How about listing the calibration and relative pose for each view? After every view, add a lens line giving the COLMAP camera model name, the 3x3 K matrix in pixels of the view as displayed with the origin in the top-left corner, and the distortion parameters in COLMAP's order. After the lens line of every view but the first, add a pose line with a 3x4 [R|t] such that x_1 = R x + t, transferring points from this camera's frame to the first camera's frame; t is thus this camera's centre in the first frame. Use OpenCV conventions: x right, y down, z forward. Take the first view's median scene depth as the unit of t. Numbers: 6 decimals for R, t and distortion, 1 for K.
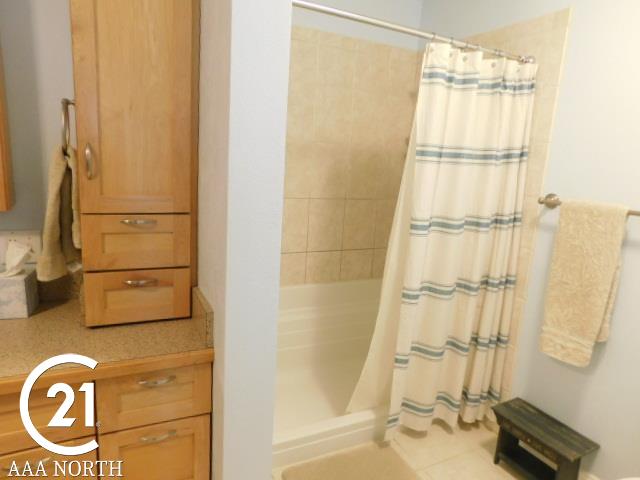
lens RADIAL K [[428.4, 0, 319.5], [0, 428.4, 239.4], [0, 0, 1]] dist [-0.037572, 0.026582]
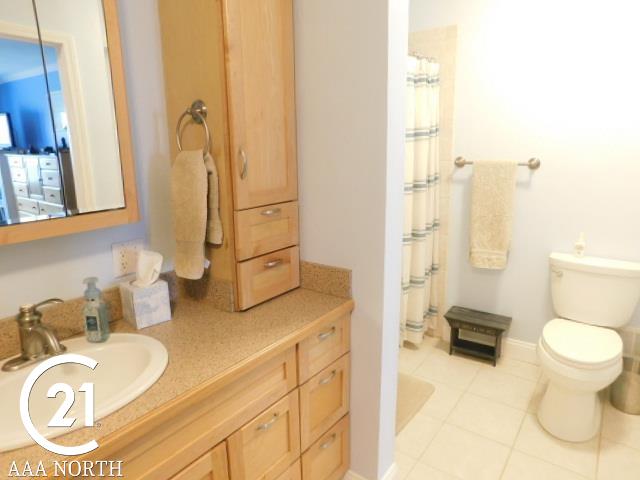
lens RADIAL K [[428.4, 0, 315.8], [0, 428.4, 241.2], [0, 0, 1]] dist [-0.037572, 0.026582]
pose [[0.885868, -0.178159, 0.428366, -0.536190], [0.158299, 0.983990, 0.081880, -0.023789], [-0.436096, -0.004725, 0.899888, -0.069195]]
